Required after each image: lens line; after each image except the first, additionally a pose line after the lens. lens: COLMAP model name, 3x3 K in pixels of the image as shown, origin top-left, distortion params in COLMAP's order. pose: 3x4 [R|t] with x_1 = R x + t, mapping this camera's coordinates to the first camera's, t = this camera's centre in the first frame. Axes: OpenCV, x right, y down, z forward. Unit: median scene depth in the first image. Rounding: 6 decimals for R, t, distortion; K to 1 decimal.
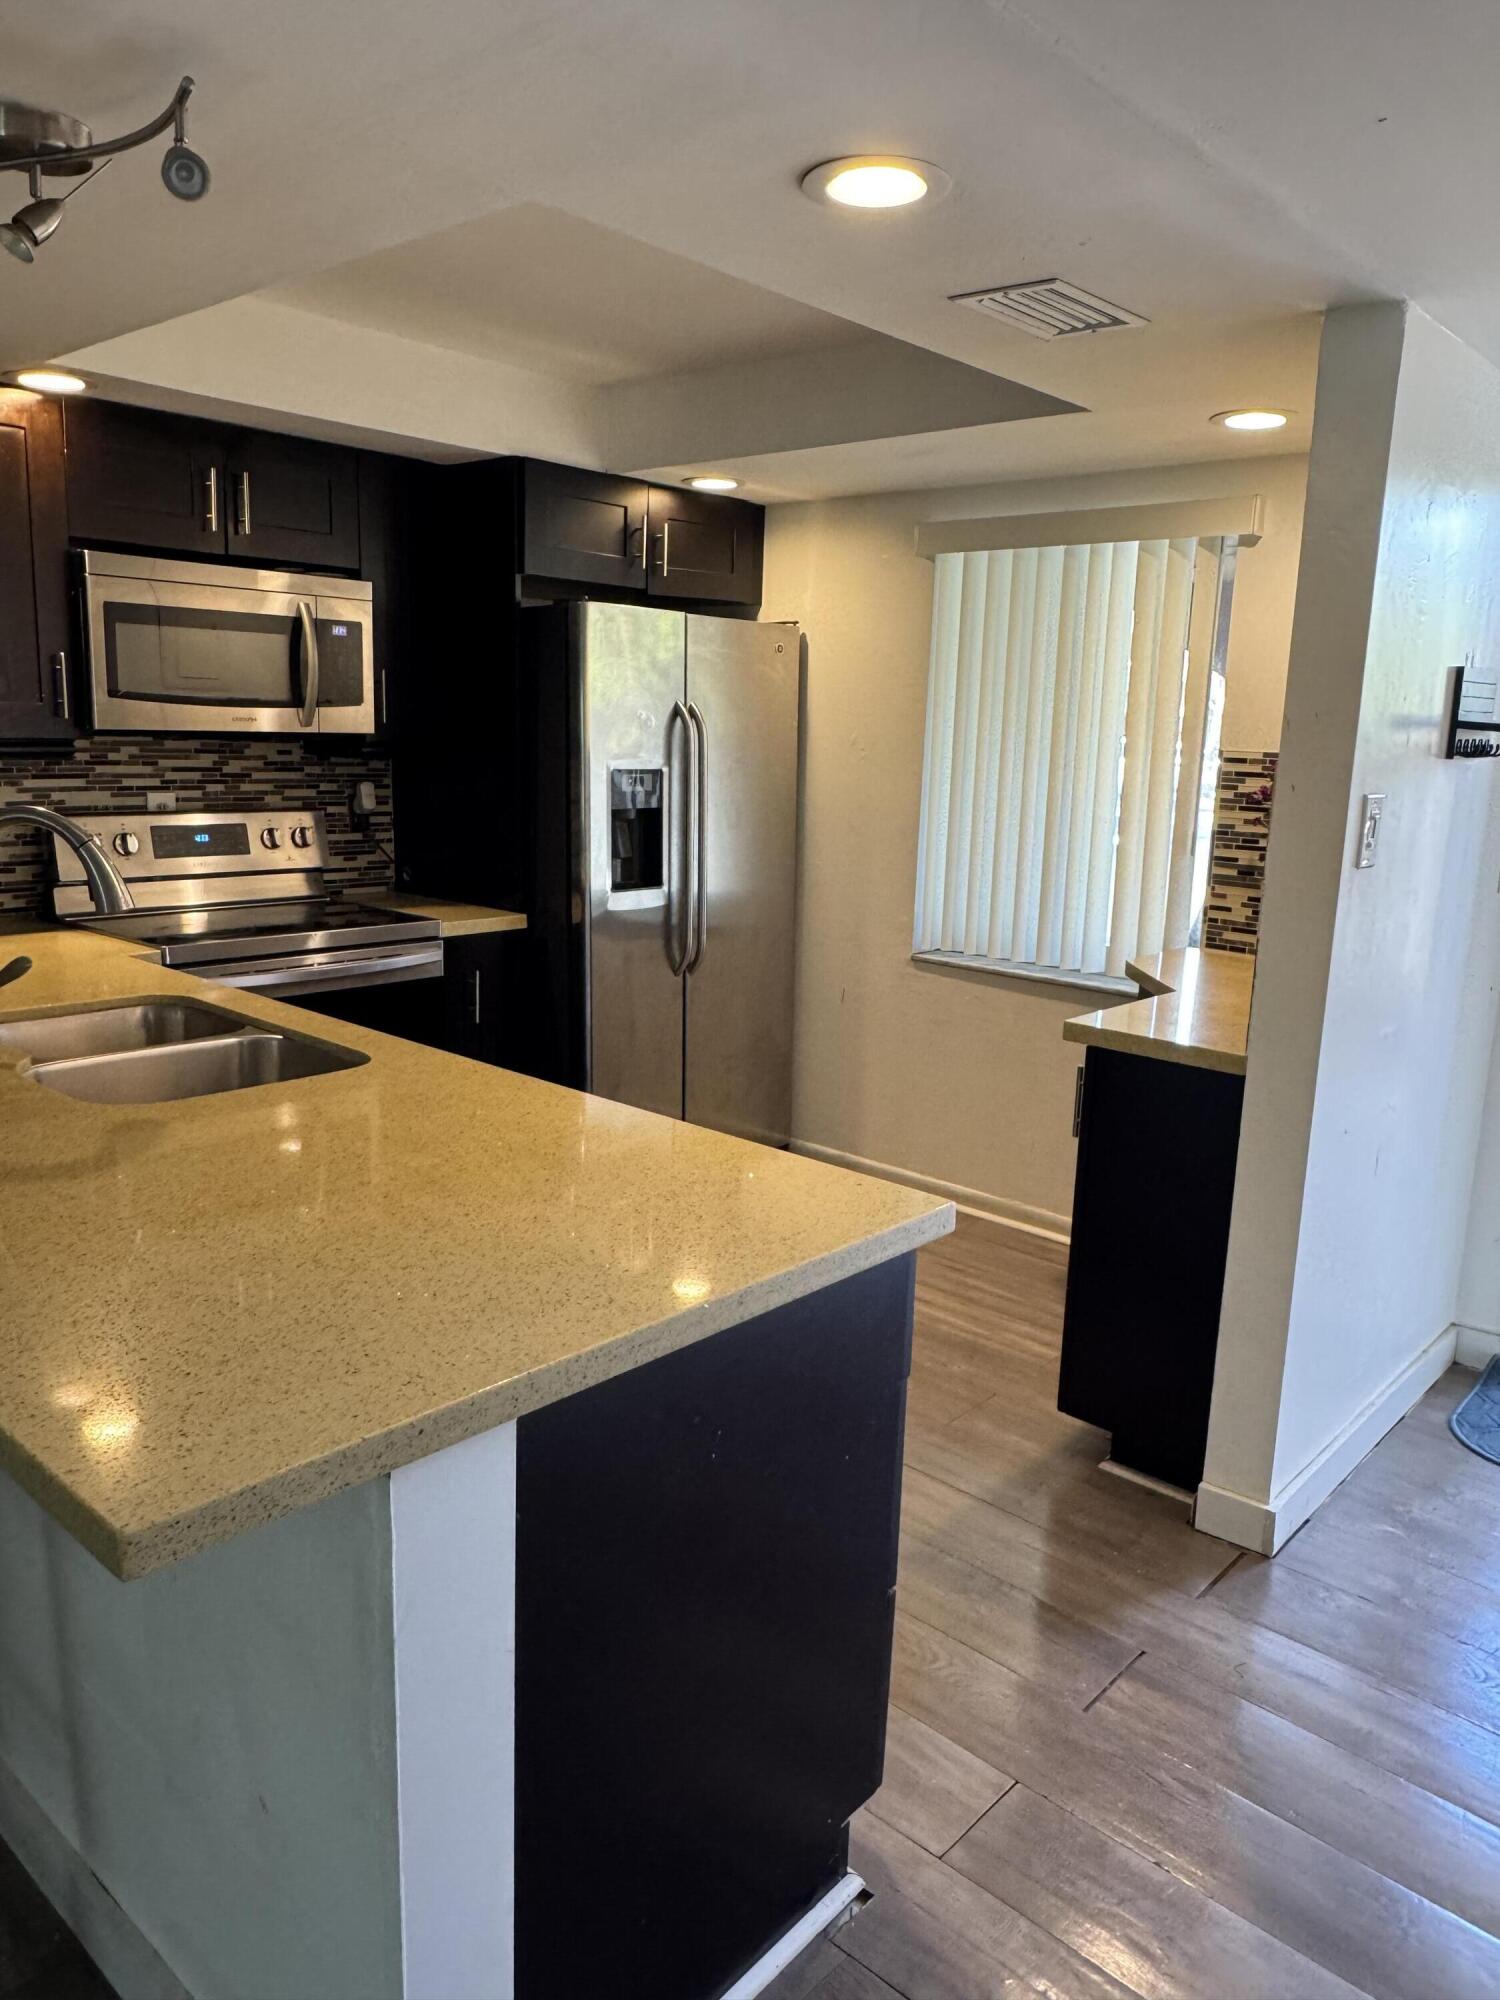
lens RADIAL K [[1422.4, 0, 743.2], [0, 1422.4, 984.4], [0, 0, 1]] dist [0.048552, -0.073506]
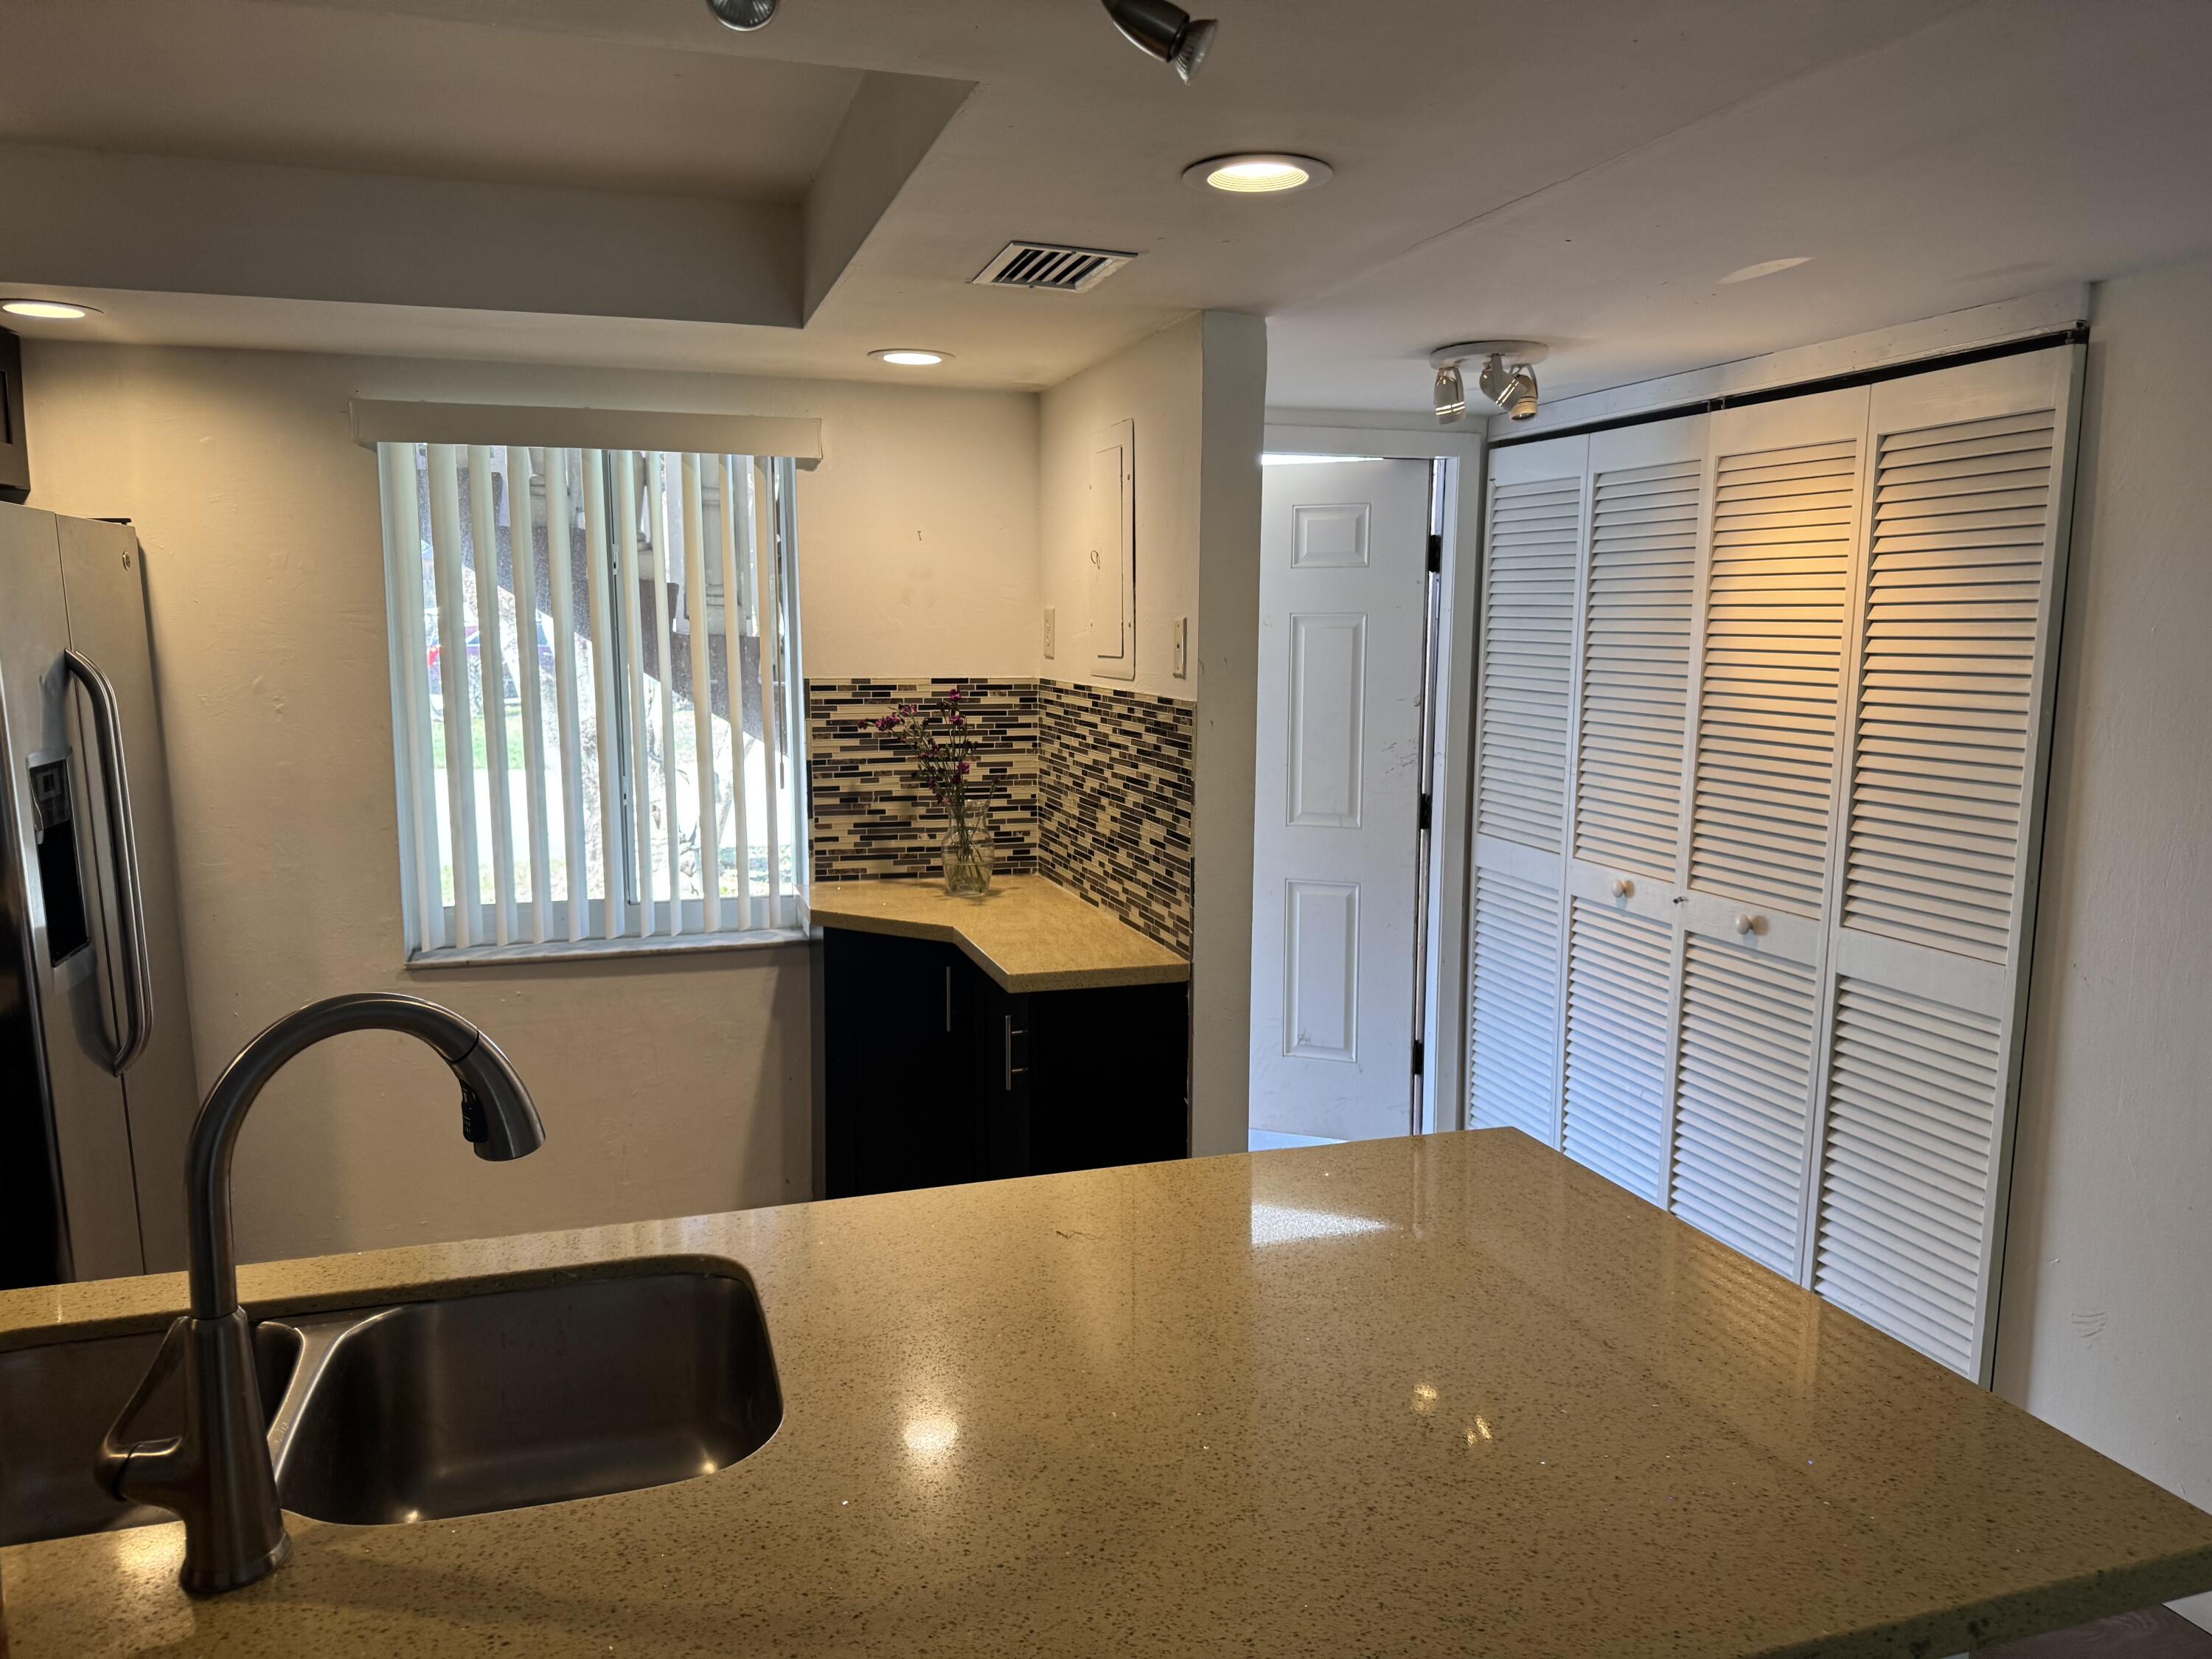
lens RADIAL K [[1573.2, 0, 1111.8], [0, 1573.2, 834.0], [0, 0, 1]] dist [0.048552, -0.073506]
pose [[0.492064, -0.148030, 0.857881, -0.487839], [0.171107, 0.982661, 0.071418, -0.100166], [-0.853578, 0.111648, 0.508861, 0.291594]]
